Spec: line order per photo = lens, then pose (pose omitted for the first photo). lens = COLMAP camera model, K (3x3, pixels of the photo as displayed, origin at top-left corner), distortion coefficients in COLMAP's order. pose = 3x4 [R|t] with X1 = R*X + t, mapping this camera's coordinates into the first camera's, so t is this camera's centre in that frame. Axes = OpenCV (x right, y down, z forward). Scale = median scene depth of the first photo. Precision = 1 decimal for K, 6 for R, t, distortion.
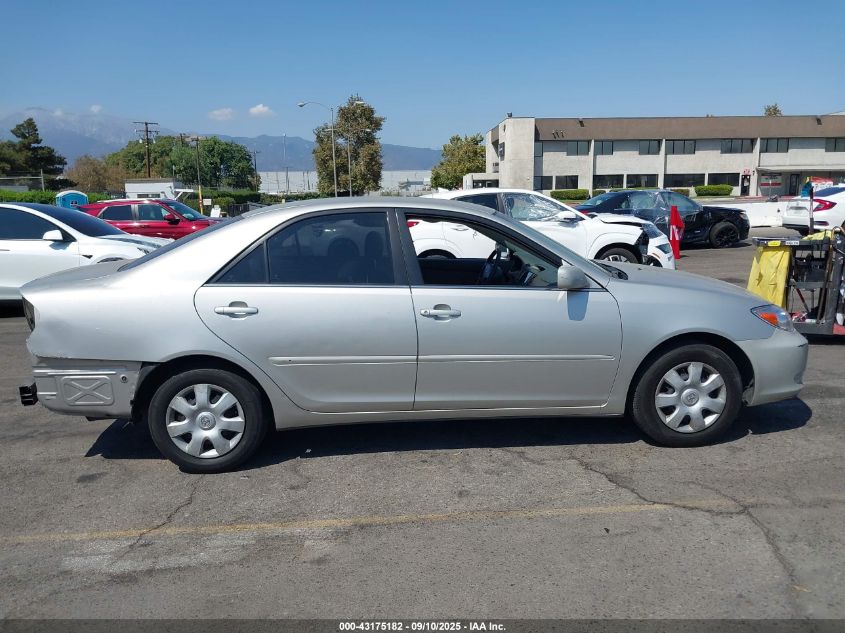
lens RADIAL K [[689.1, 0, 422.5], [0, 689.1, 316.5], [0, 0, 1]] dist [0.007478, -0.009946]
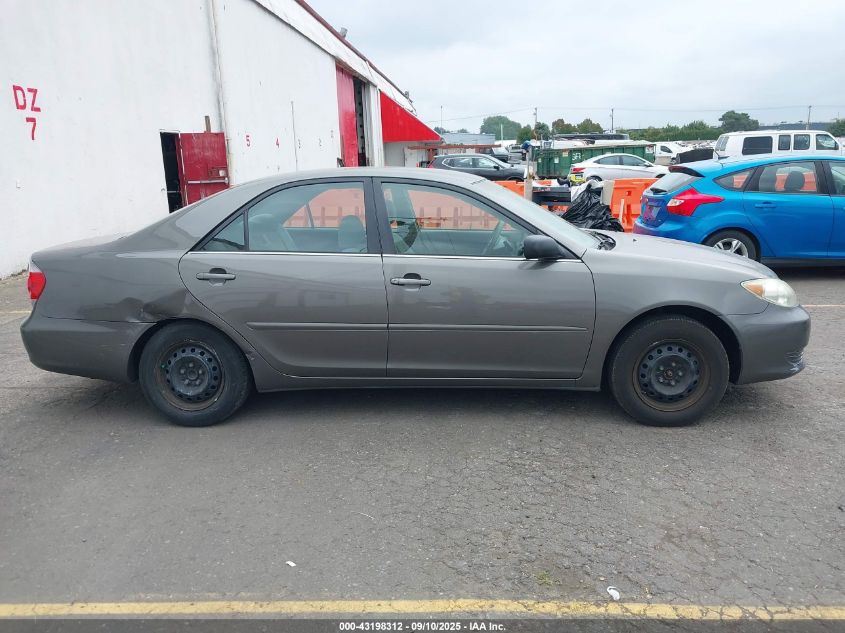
lens RADIAL K [[689.1, 0, 422.5], [0, 689.1, 316.5], [0, 0, 1]] dist [0.007478, -0.009946]
pose [[0.989825, 0.021638, -0.140632, 0.185335], [-0.015796, 0.998971, 0.042525, 0.002104], [0.141407, -0.039871, 0.989148, 0.005722]]
